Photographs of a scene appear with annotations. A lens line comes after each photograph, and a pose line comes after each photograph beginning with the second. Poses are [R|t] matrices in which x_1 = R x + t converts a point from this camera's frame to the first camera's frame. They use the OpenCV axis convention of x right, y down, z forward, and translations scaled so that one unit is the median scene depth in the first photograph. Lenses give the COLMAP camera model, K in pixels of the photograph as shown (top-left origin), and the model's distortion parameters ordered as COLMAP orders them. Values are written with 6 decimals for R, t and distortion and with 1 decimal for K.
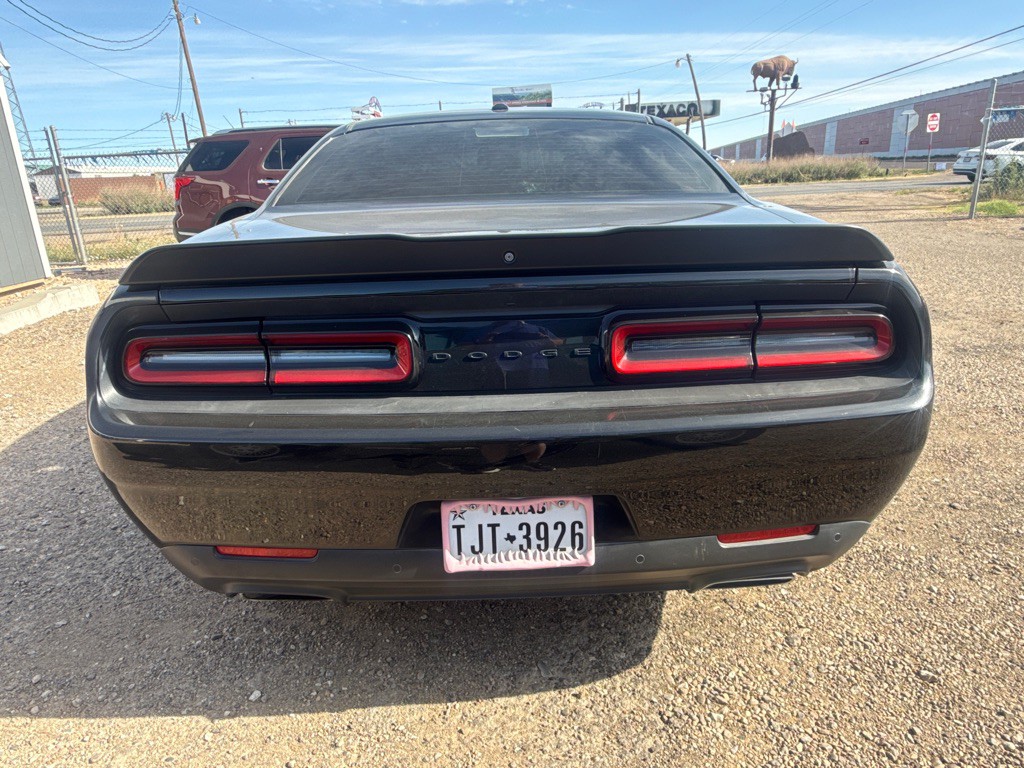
lens RADIAL K [[658.6, 0, 510.2], [0, 658.6, 385.8], [0, 0, 1]] dist [0.001152, 0.000396]
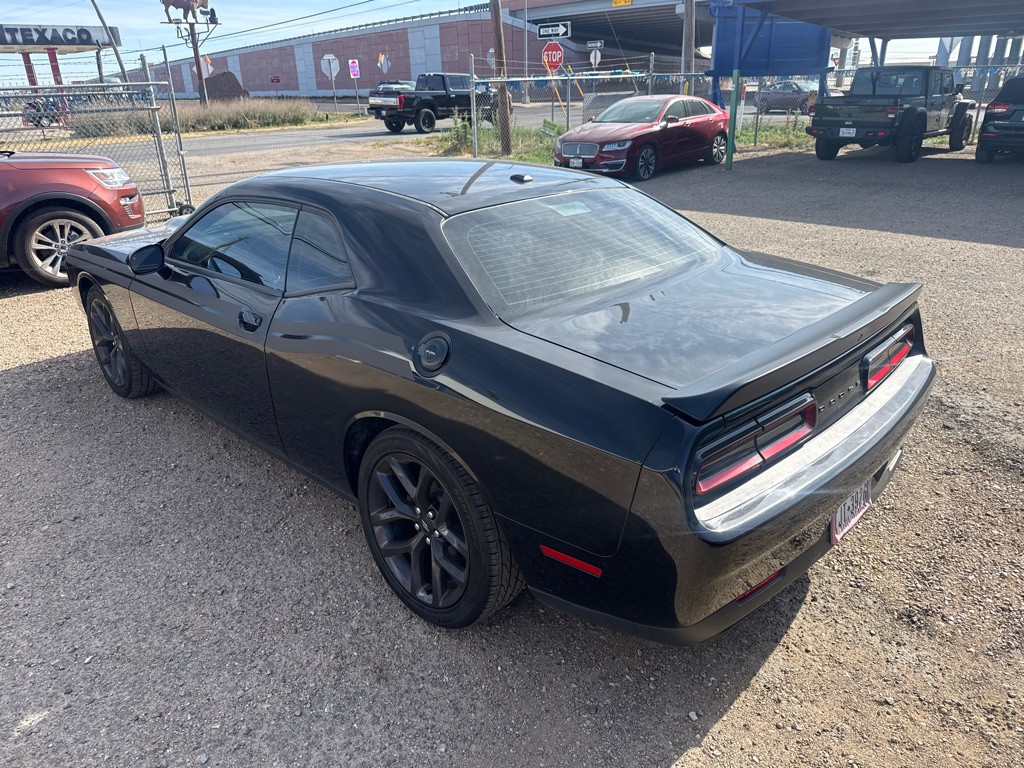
lens RADIAL K [[721.6, 0, 500.0], [0, 721.6, 384.7], [0, 0, 1]] dist [0.020915, -0.026179]
pose [[0.720271, -0.244448, 0.649196, -1.248322], [0.210434, 0.968751, 0.131301, -0.346900], [-0.661005, 0.042040, 0.749203, 0.182548]]
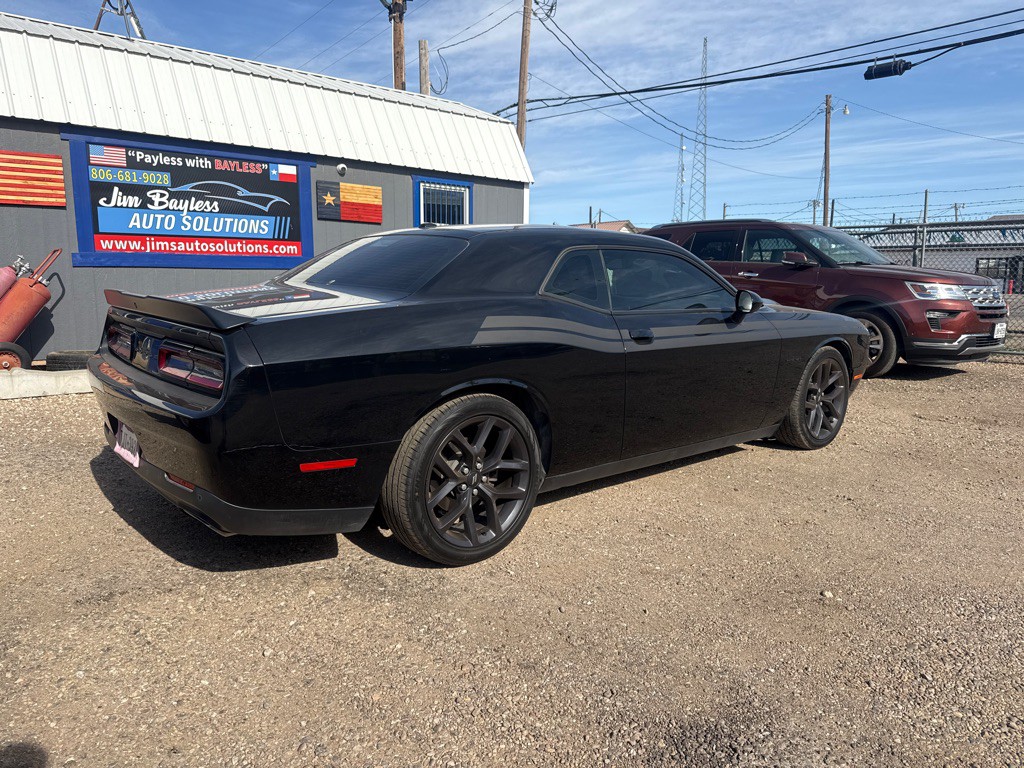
lens RADIAL K [[721.6, 0, 518.4], [0, 721.6, 387.3], [0, 0, 1]] dist [0.020915, -0.026179]
pose [[0.630051, 0.167750, -0.758219, 1.860447], [-0.269225, 0.963018, -0.010655, -0.202939], [0.728391, 0.210845, 0.651913, 0.370785]]
